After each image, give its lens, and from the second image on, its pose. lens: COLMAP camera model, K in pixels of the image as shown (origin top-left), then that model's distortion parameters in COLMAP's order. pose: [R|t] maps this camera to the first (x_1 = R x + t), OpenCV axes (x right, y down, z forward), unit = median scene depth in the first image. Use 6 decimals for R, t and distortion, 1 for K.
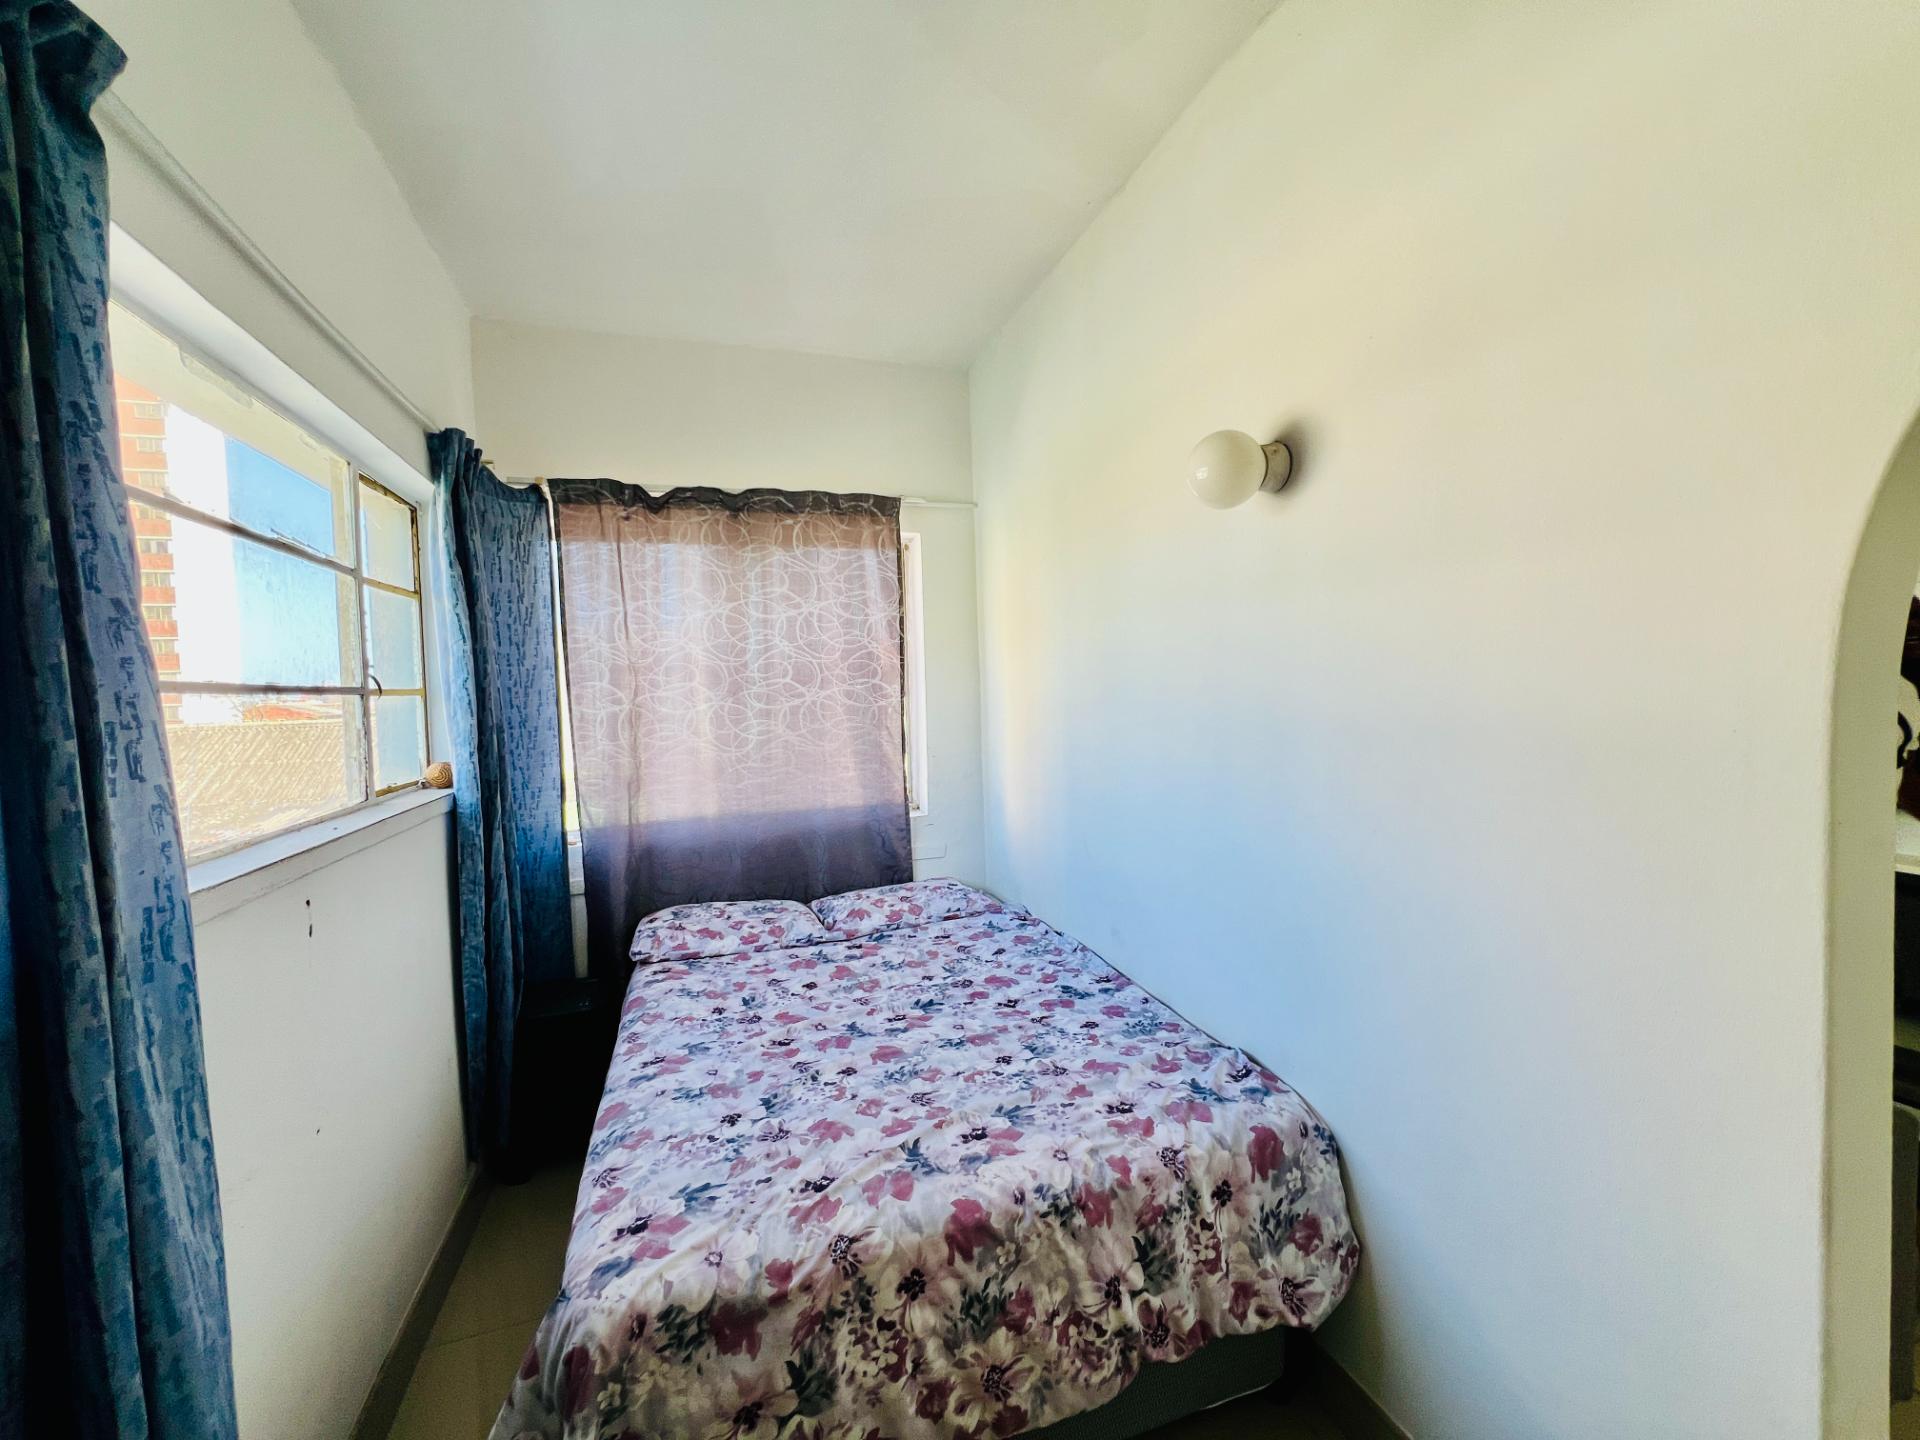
lens RADIAL K [[770.3, 0, 959.0], [0, 770.3, 724.2], [0, 0, 1]] dist [-0.000634, 0.000019]
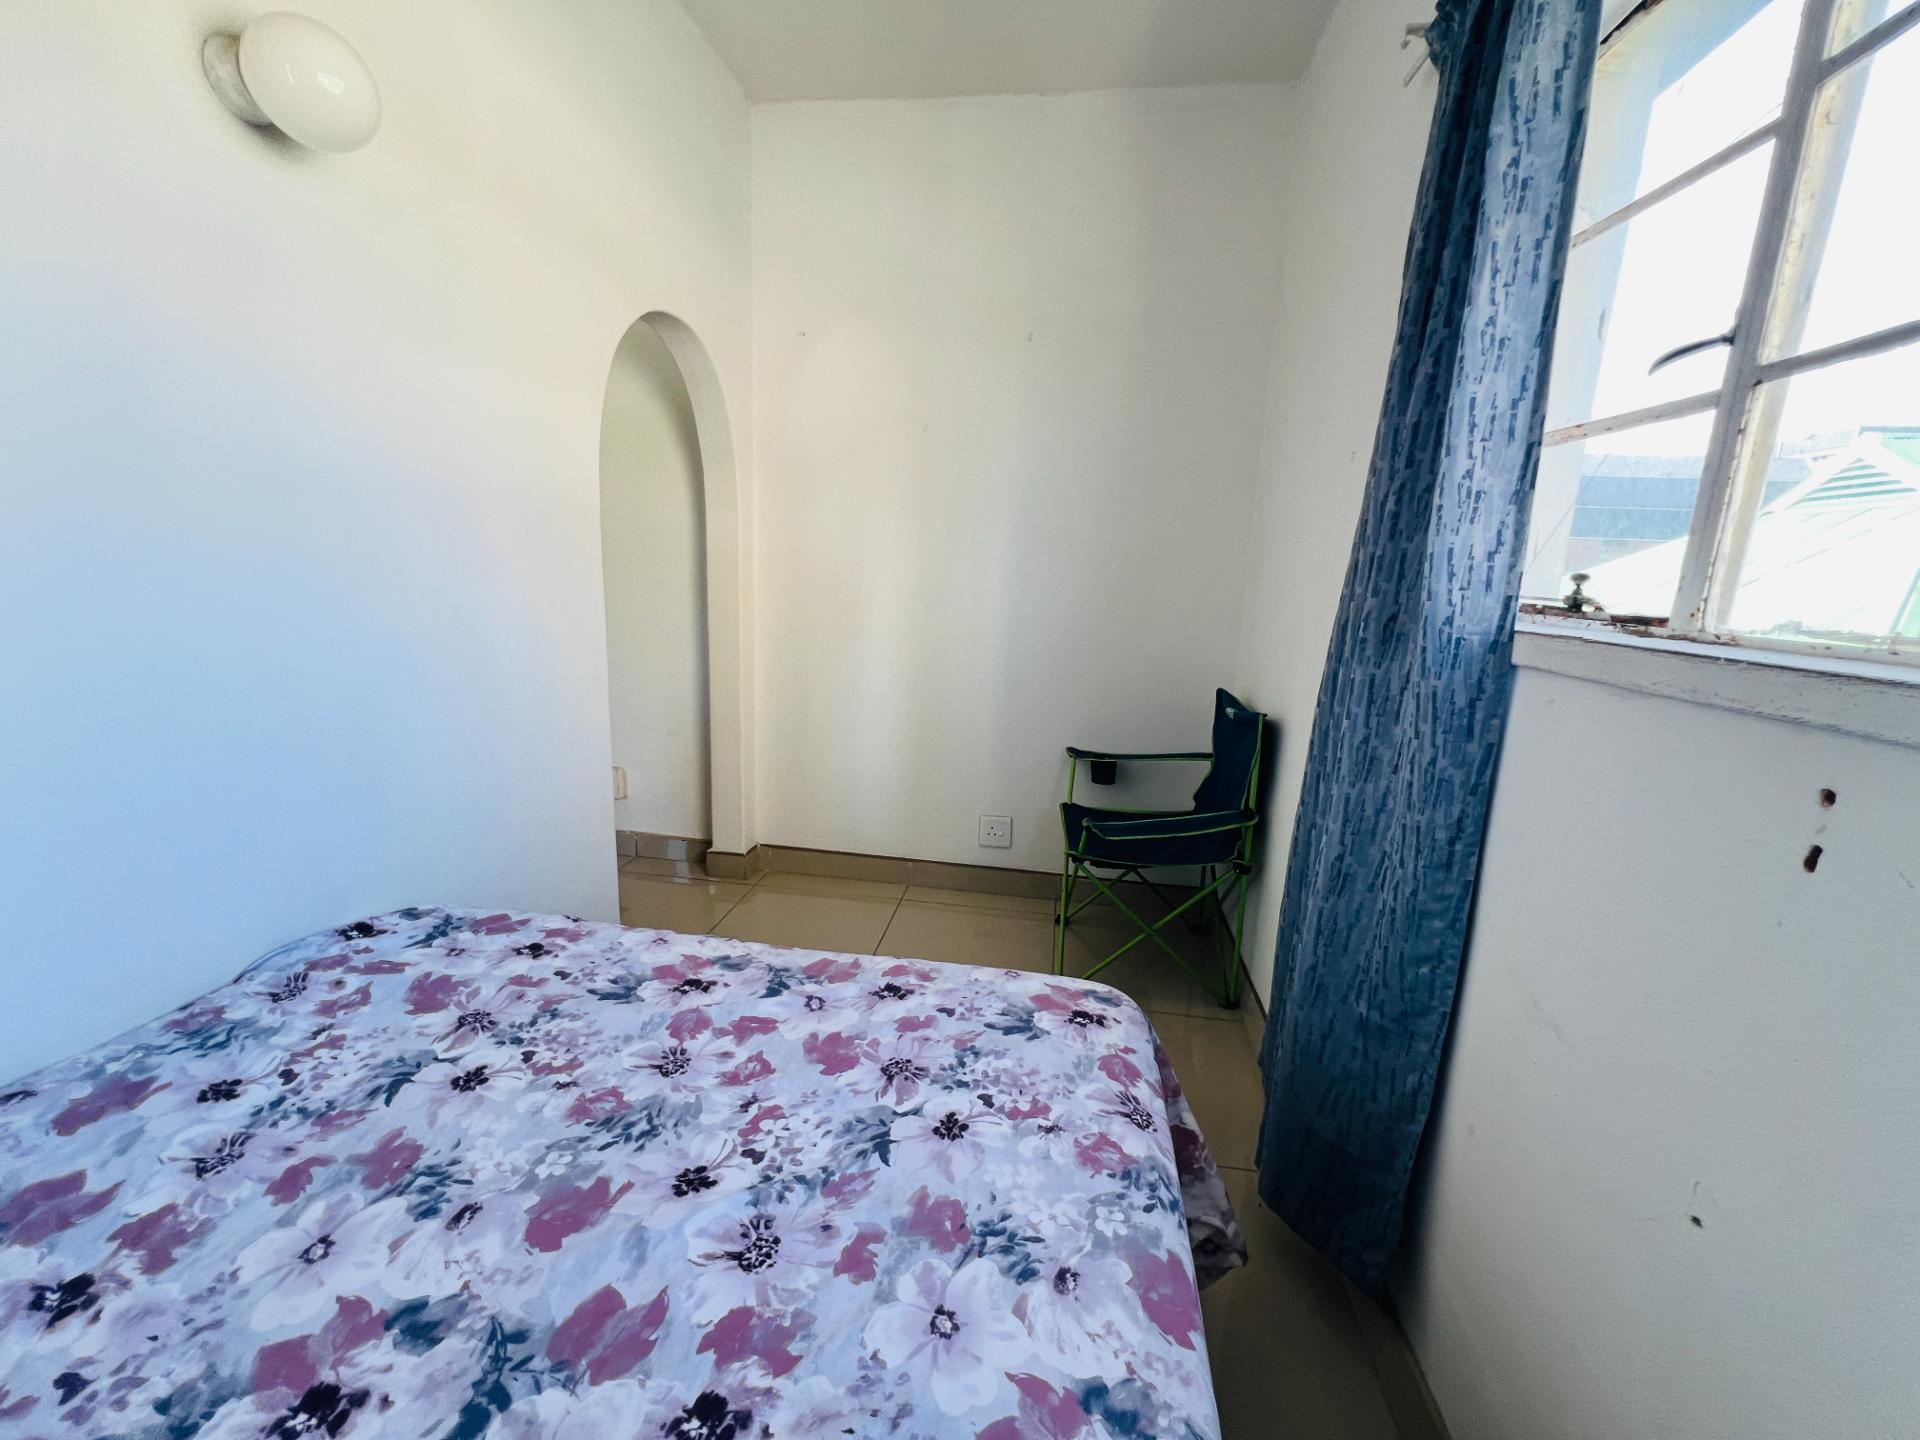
lens RADIAL K [[770.3, 0, 960.5], [0, 770.3, 717.8], [0, 0, 1]] dist [-0.000634, 0.000019]
pose [[-0.887131, -0.095752, 0.451475, -0.530397], [0.008345, 0.974753, 0.223130, 0.075962], [-0.461442, 0.201713, -0.863935, 1.419597]]
